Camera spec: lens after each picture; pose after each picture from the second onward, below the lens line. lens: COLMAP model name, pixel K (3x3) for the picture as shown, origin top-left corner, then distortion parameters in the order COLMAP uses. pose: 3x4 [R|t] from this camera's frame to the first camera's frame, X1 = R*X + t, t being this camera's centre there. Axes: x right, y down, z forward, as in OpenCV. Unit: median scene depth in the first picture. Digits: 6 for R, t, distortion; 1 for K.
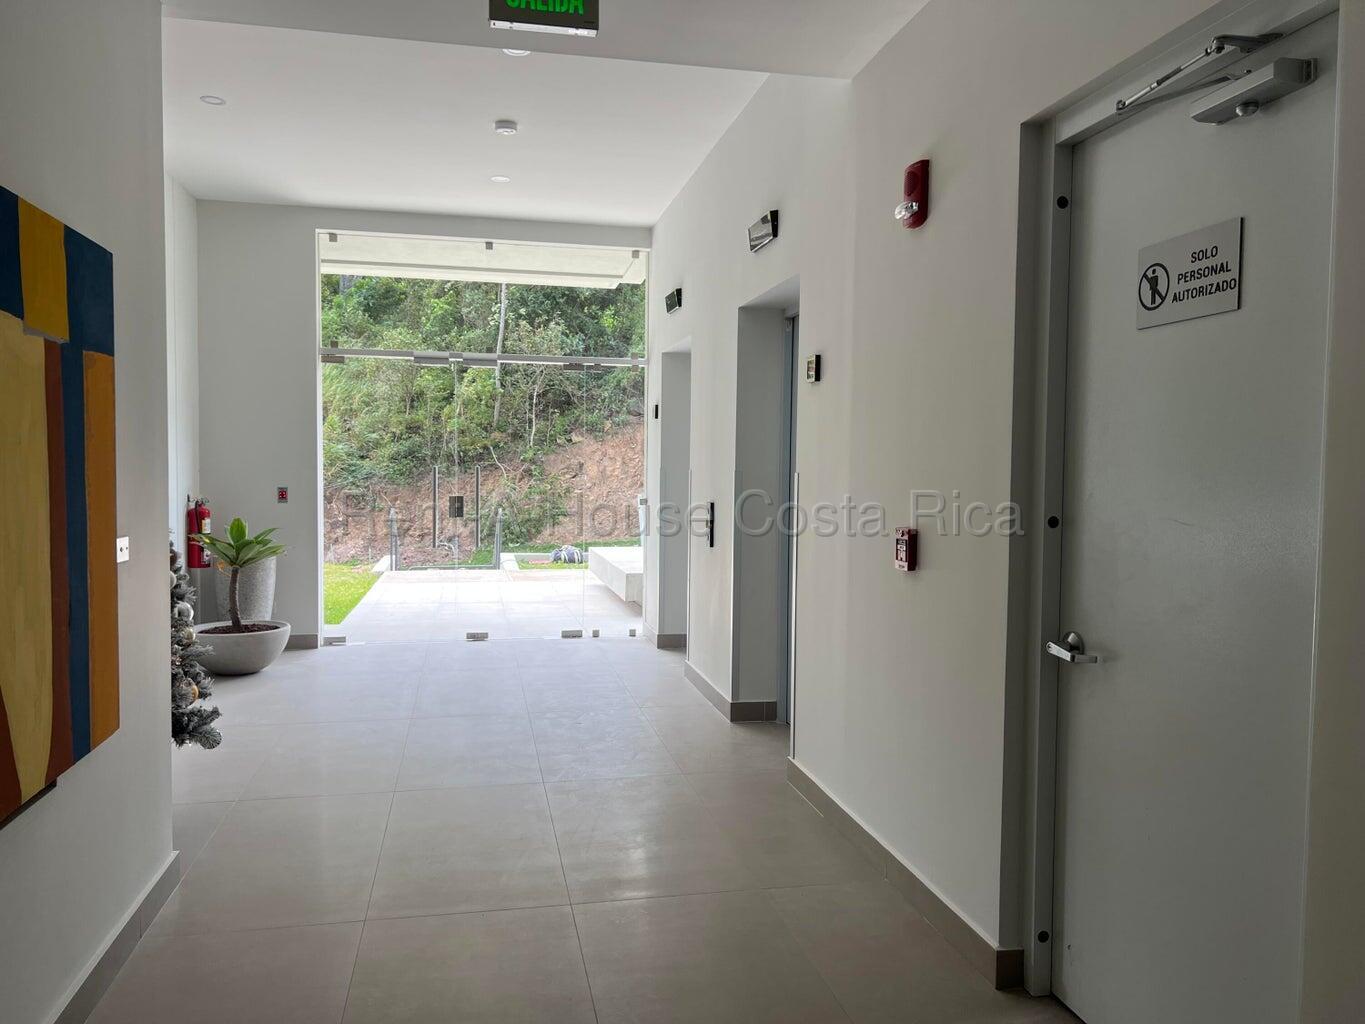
lens RADIAL K [[1026.6, 0, 690.8], [0, 1026.6, 513.6], [0, 0, 1]] dist [0.074544, -0.000068]
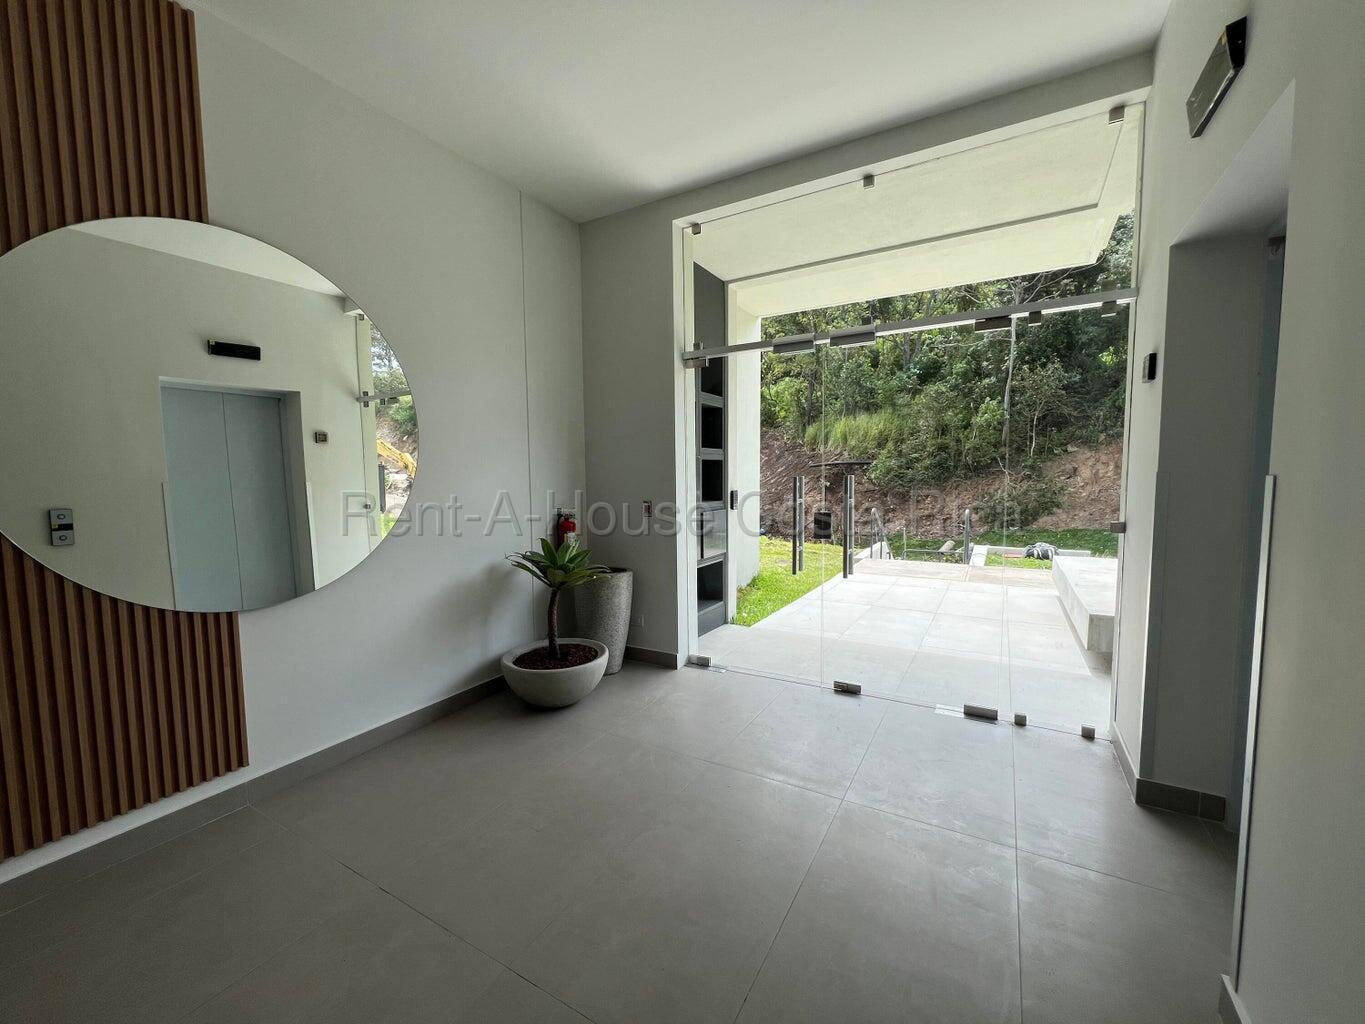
lens RADIAL K [[547.8, 0, 684.4], [0, 547.8, 515.3], [0, 0, 1]] dist [0.002765, 0.000622]
pose [[0.740896, 0.029108, -0.670989, -0.004633], [-0.009464, 0.999414, 0.032905, -0.006687], [0.671553, -0.018029, 0.740737, 0.146647]]
